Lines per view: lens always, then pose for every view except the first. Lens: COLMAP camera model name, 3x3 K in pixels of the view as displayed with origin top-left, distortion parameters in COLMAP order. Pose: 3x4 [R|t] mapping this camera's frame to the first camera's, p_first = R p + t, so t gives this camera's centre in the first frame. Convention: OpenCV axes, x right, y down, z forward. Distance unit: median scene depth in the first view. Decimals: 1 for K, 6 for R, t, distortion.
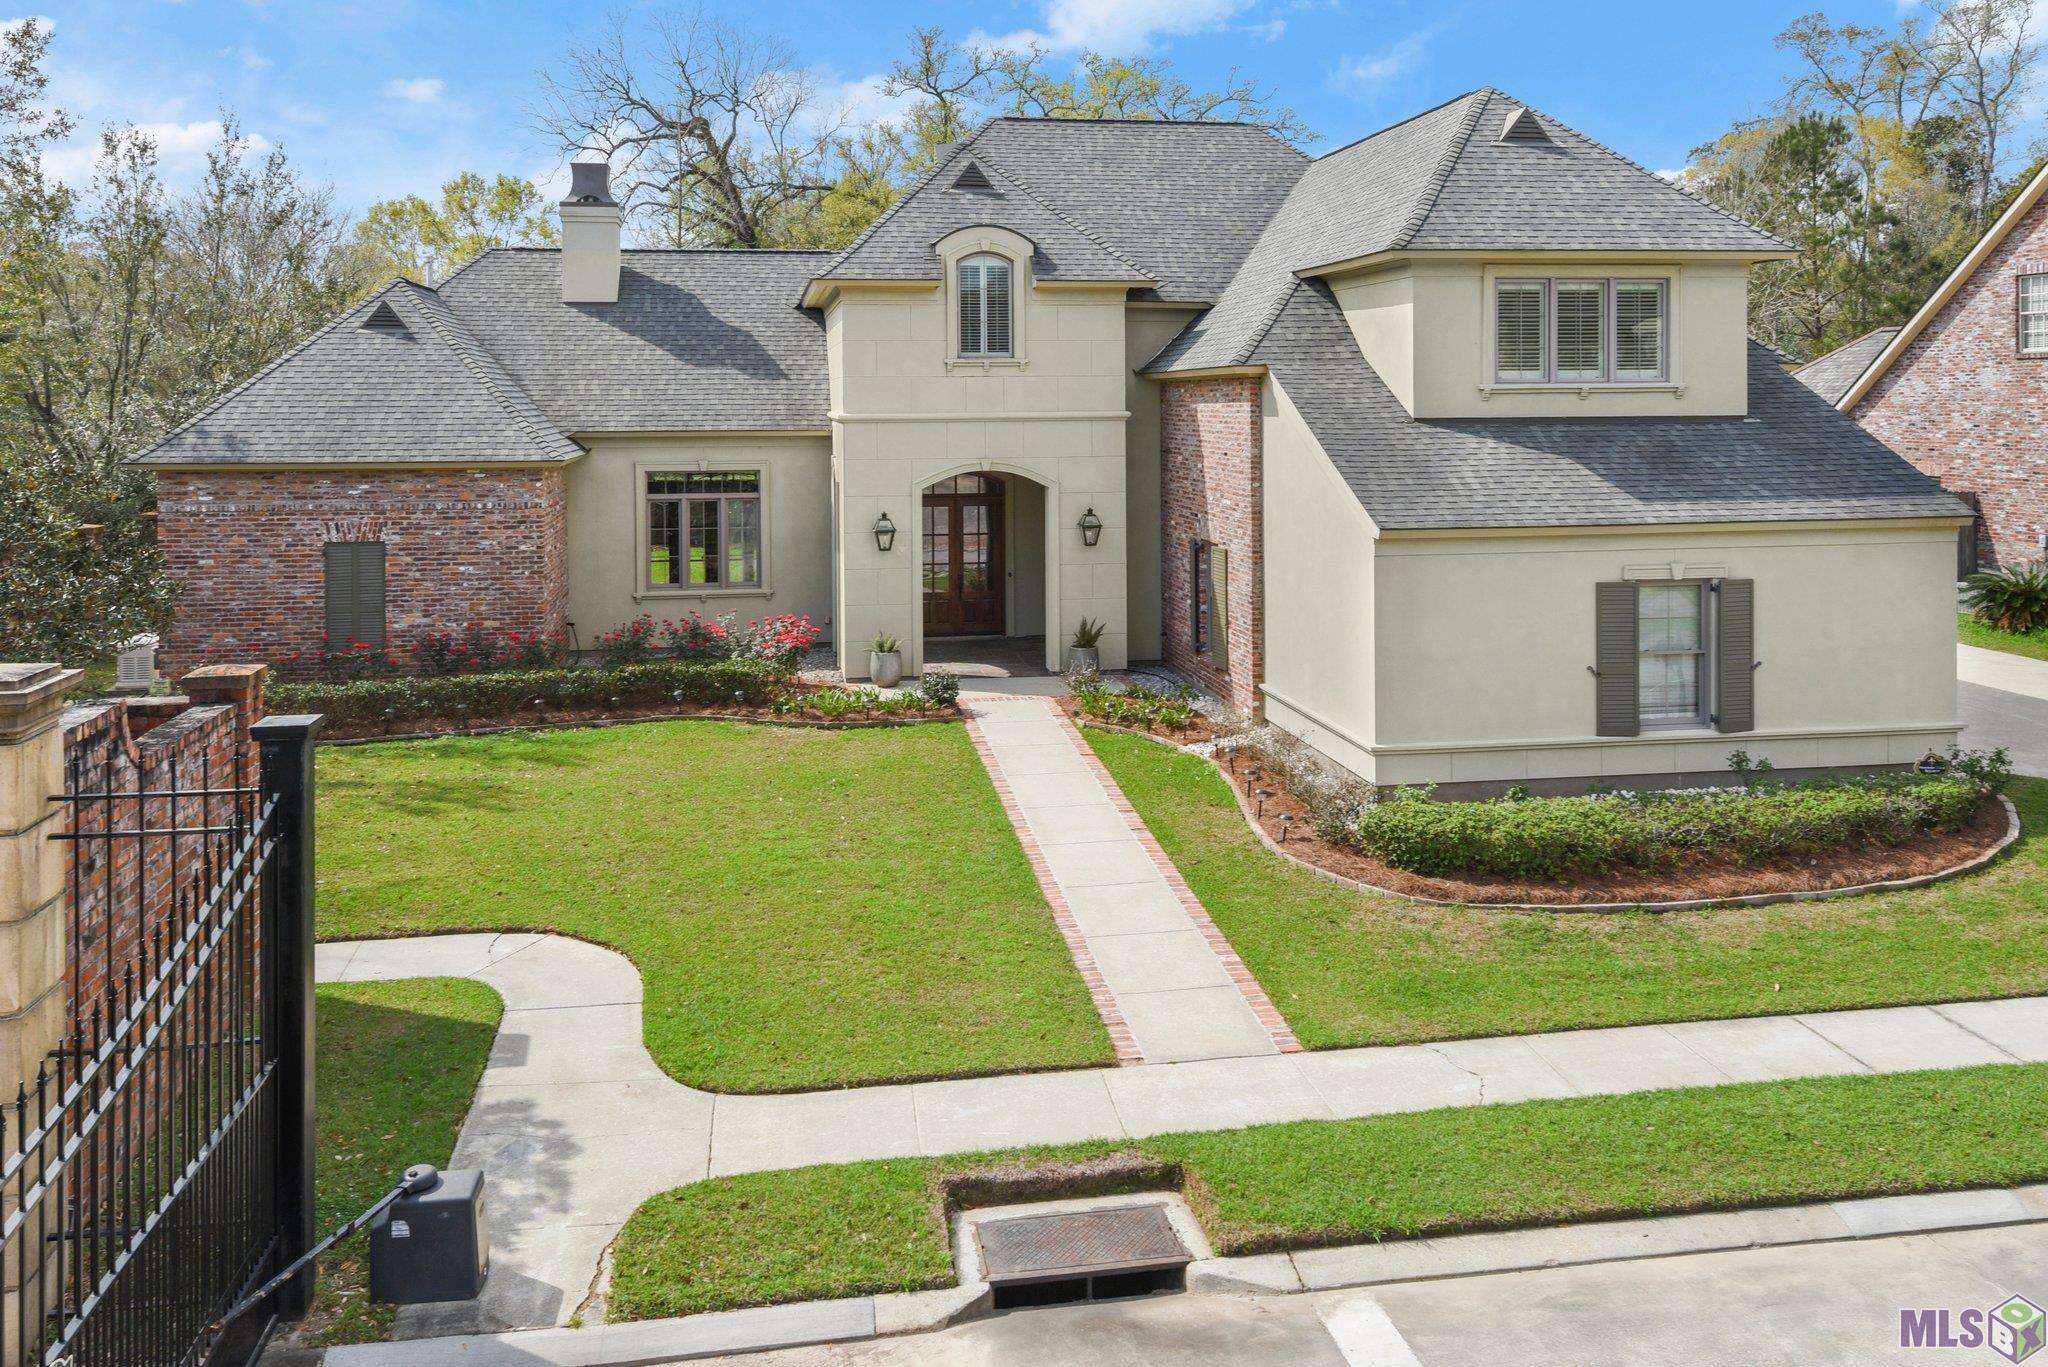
lens RADIAL K [[1596.7, 0, 1021.5], [0, 1596.7, 429.9], [0, 0, 1]] dist [0.005716, 0.000981]
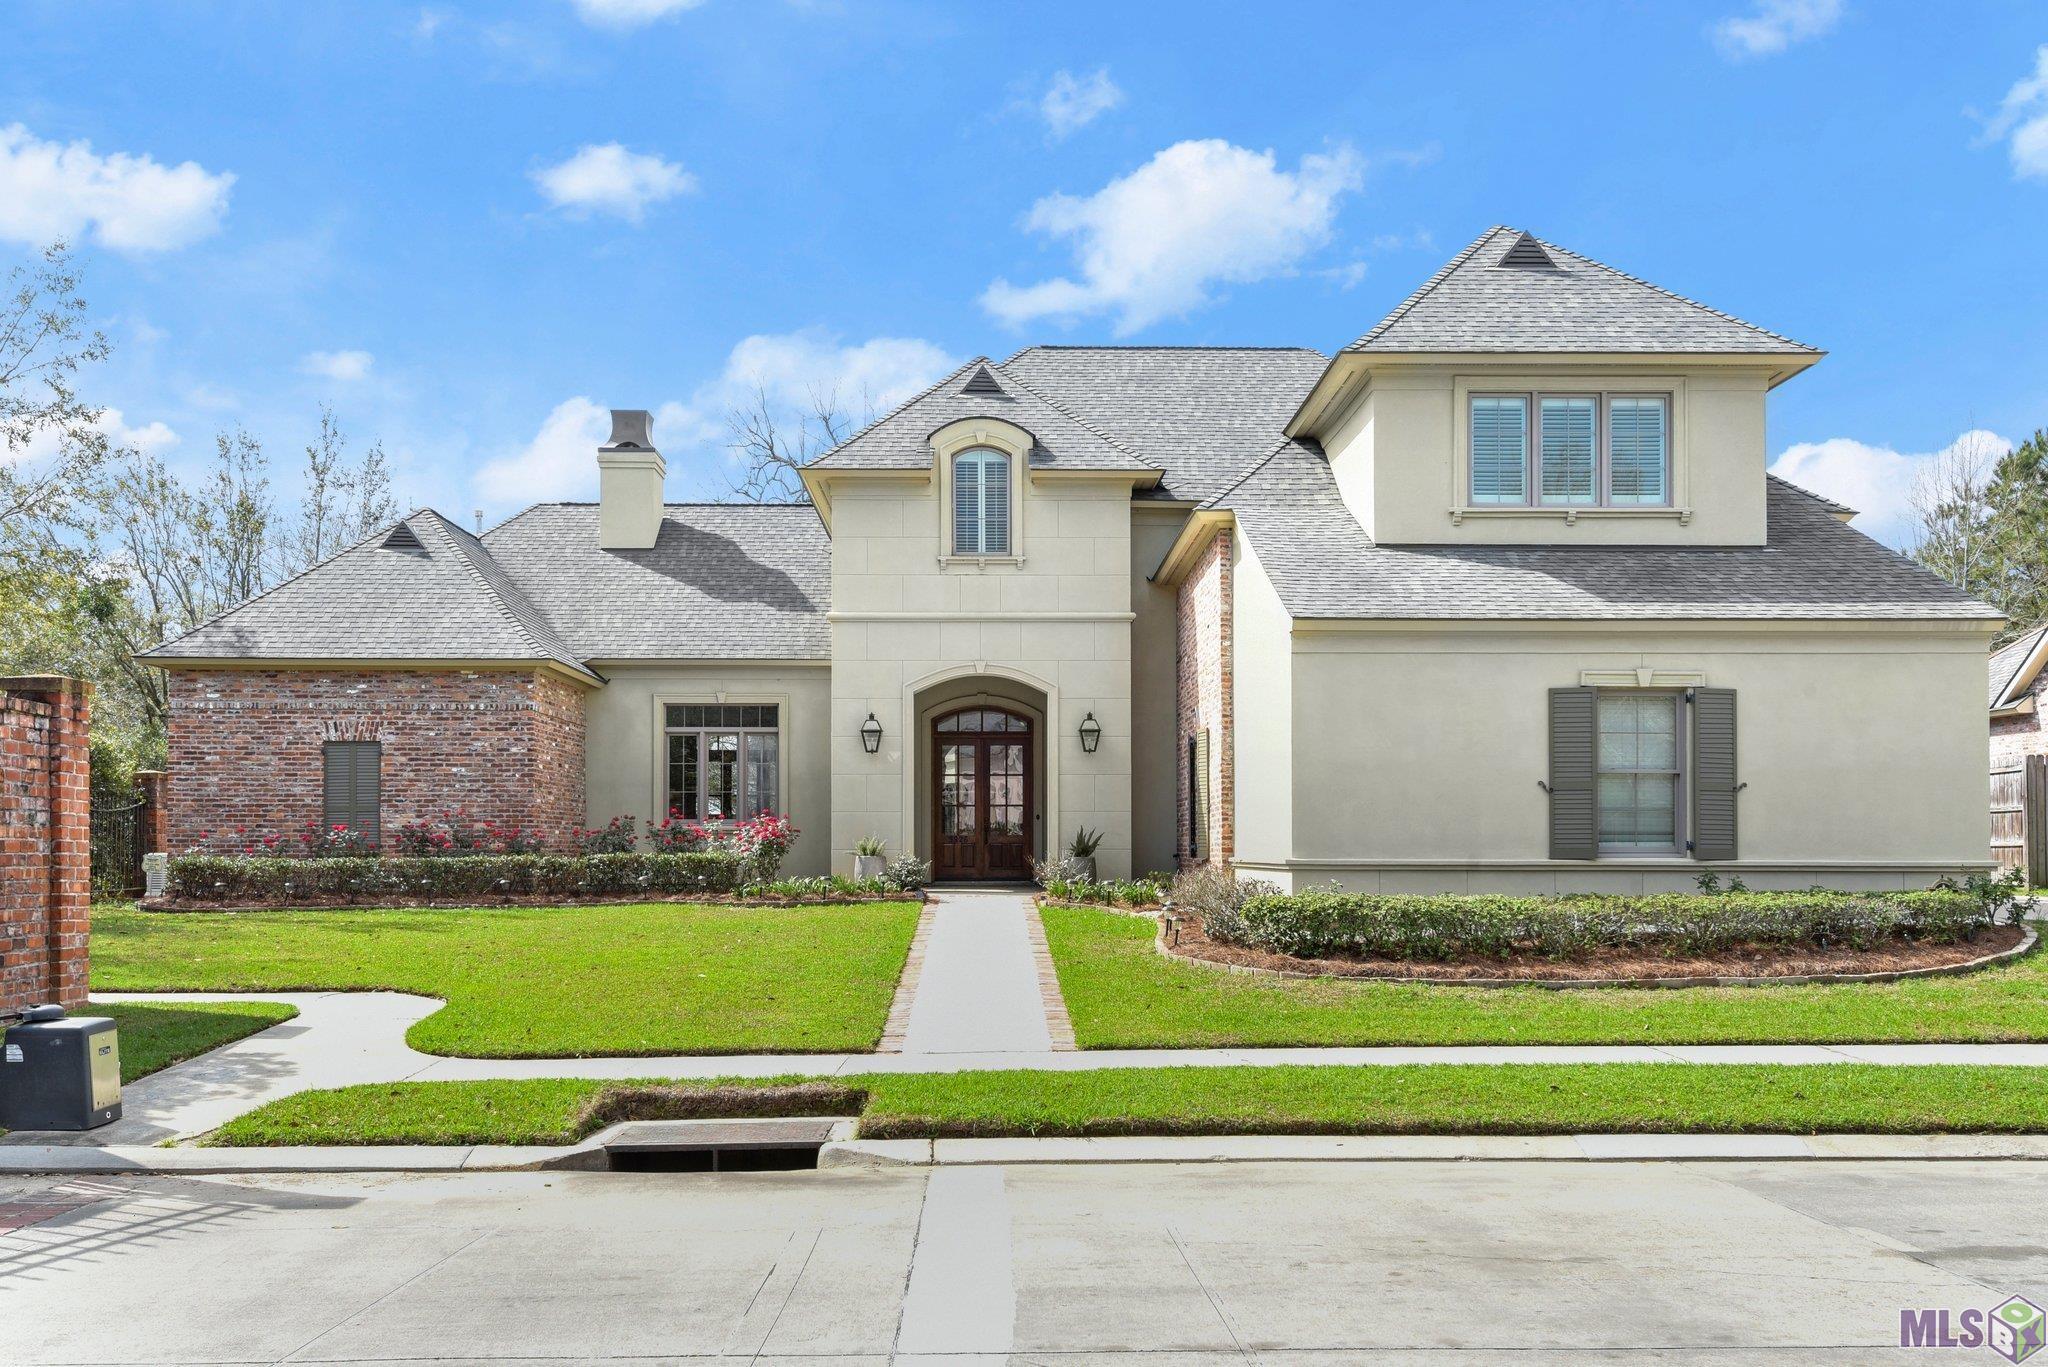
lens RADIAL K [[1656.8, 0, 1025.7], [0, 1656.8, 836.6], [0, 0, 1]] dist [0.000786, 0.005961]
pose [[0.990910, 0.005070, -0.134434, 0.144030], [-0.007912, 0.999756, -0.020616, 0.149461], [0.134296, 0.021492, 0.990708, 0.025995]]
